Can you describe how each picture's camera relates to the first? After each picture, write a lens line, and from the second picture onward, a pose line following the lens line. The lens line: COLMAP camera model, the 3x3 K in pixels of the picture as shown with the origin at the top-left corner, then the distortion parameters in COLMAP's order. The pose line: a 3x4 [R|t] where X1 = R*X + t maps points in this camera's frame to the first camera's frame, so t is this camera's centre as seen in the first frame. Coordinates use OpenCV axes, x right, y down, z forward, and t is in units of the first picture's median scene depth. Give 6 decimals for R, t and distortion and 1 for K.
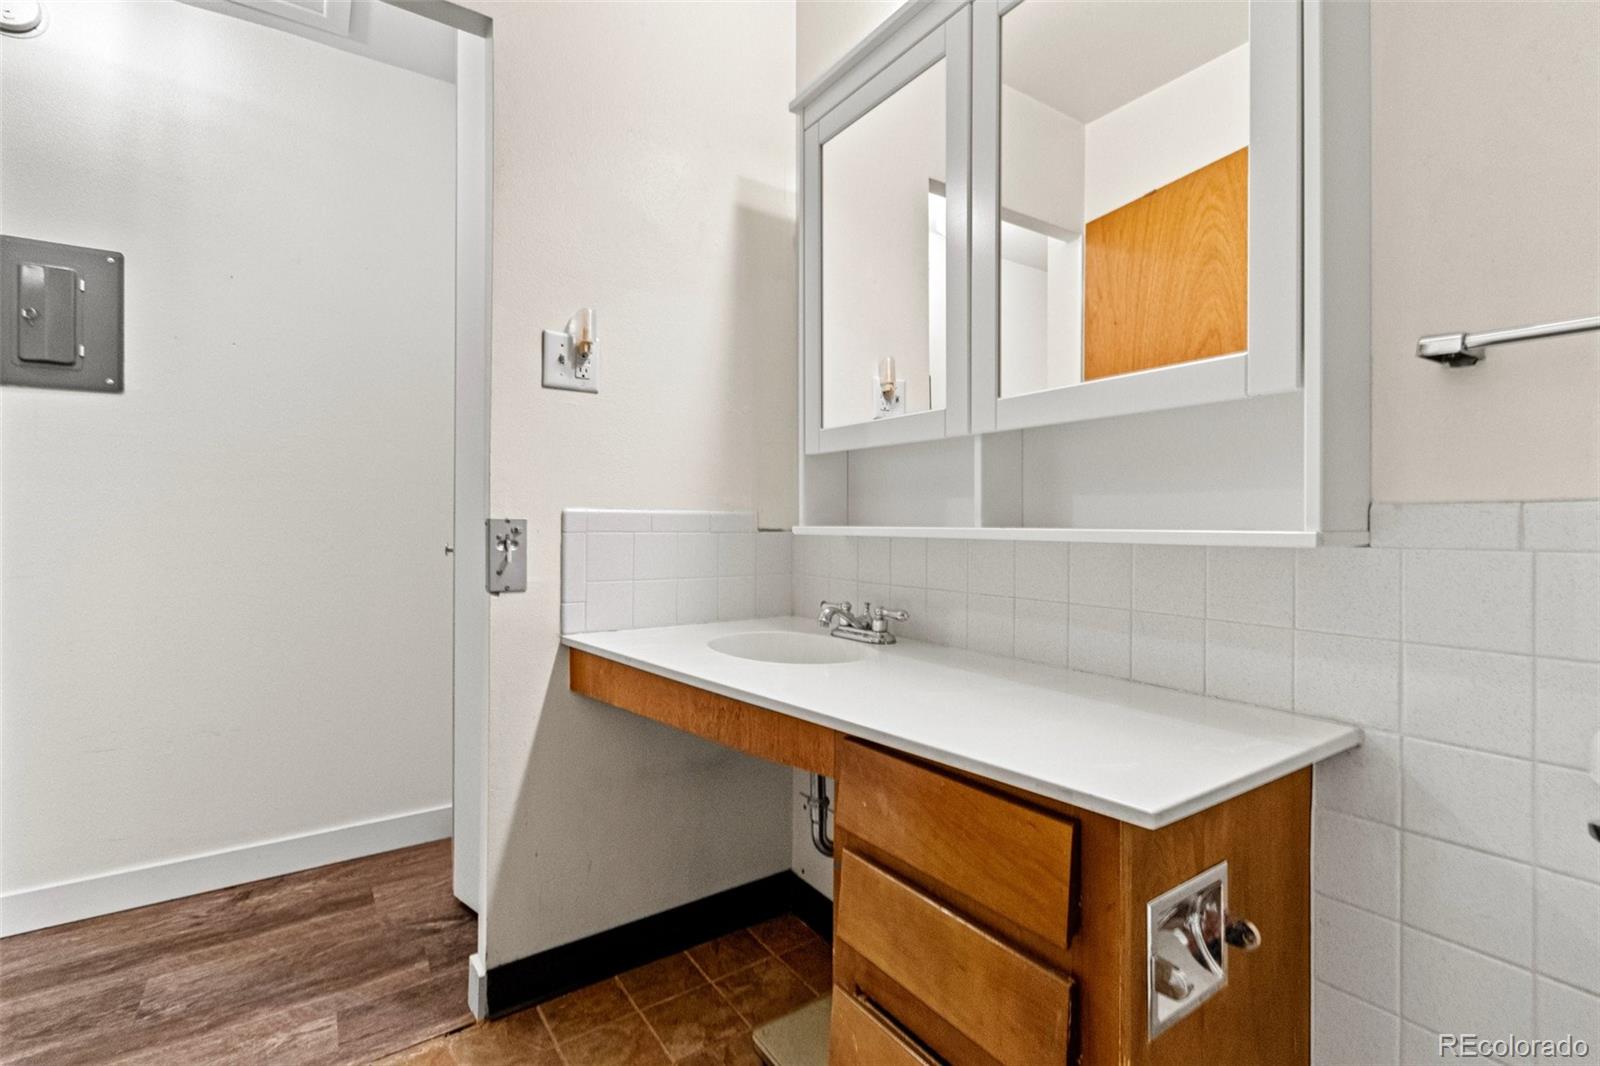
lens RADIAL K [[714.8, 0, 793.5], [0, 714.8, 520.3], [0, 0, 1]] dist [0.002338, -0.001213]
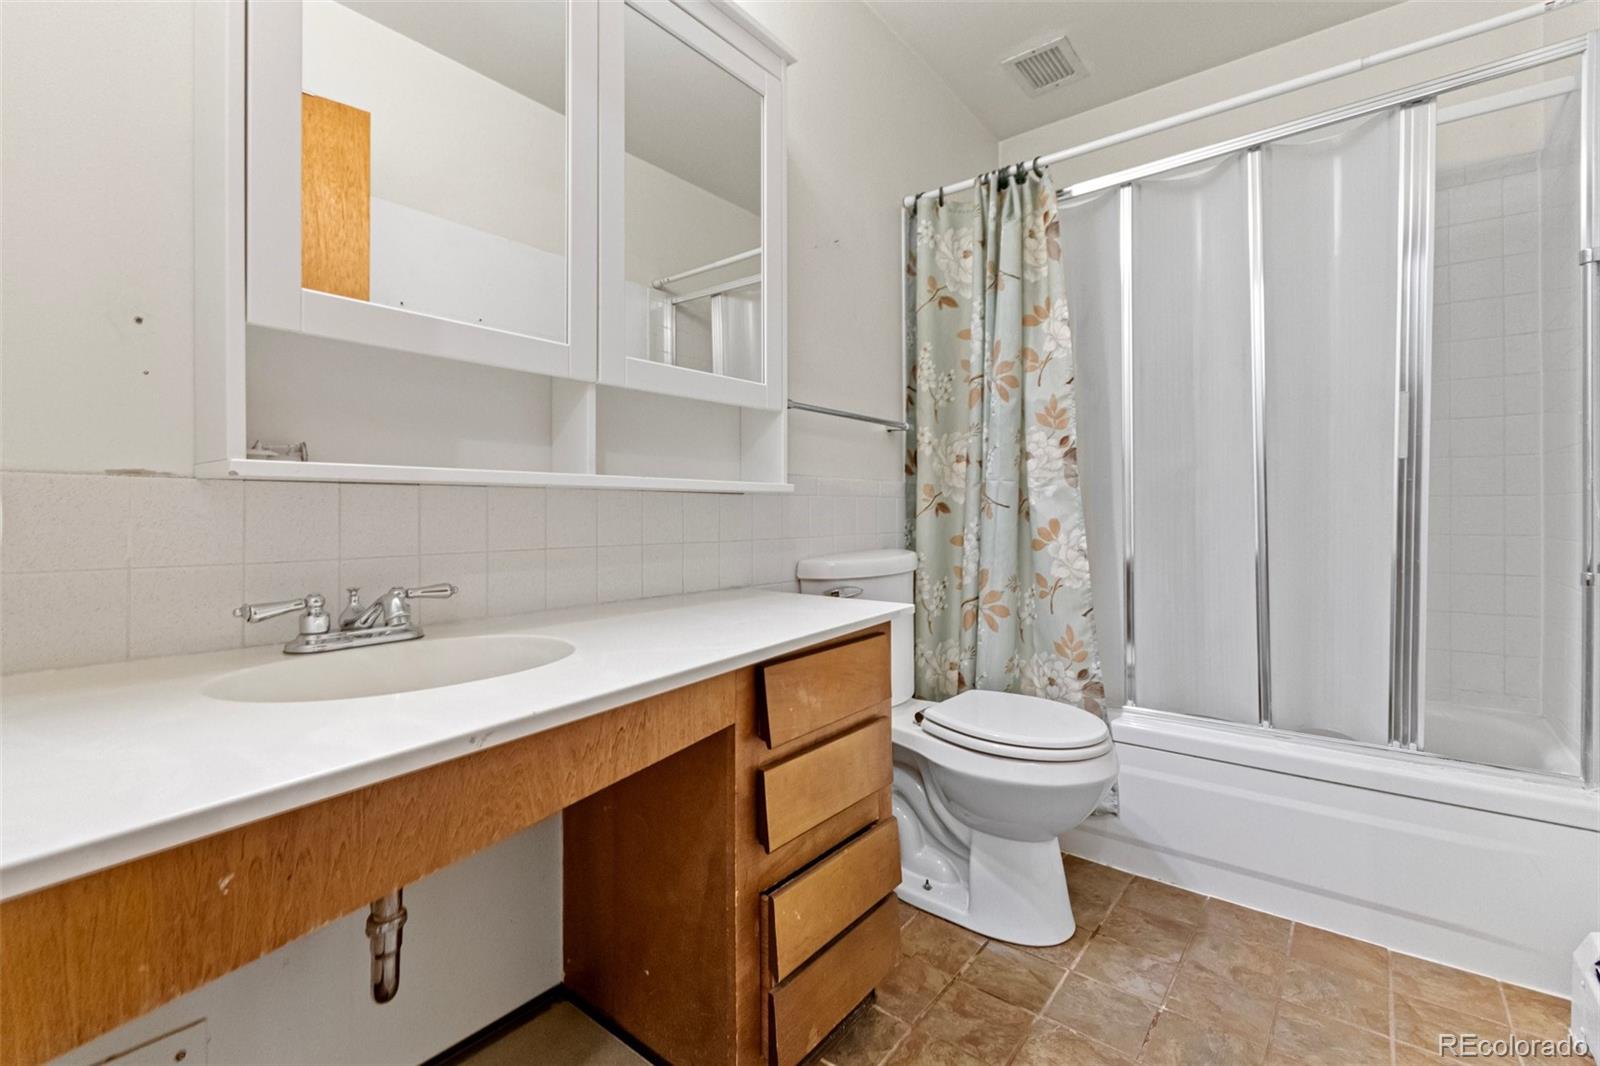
lens RADIAL K [[714.8, 0, 793.5], [0, 714.8, 520.3], [0, 0, 1]] dist [0.002338, -0.001213]
pose [[-0.296319, -0.012625, 0.955006, -0.766175], [-0.000578, 0.999915, 0.013040, 0.059895], [-0.955089, 0.003312, -0.296301, 1.027556]]
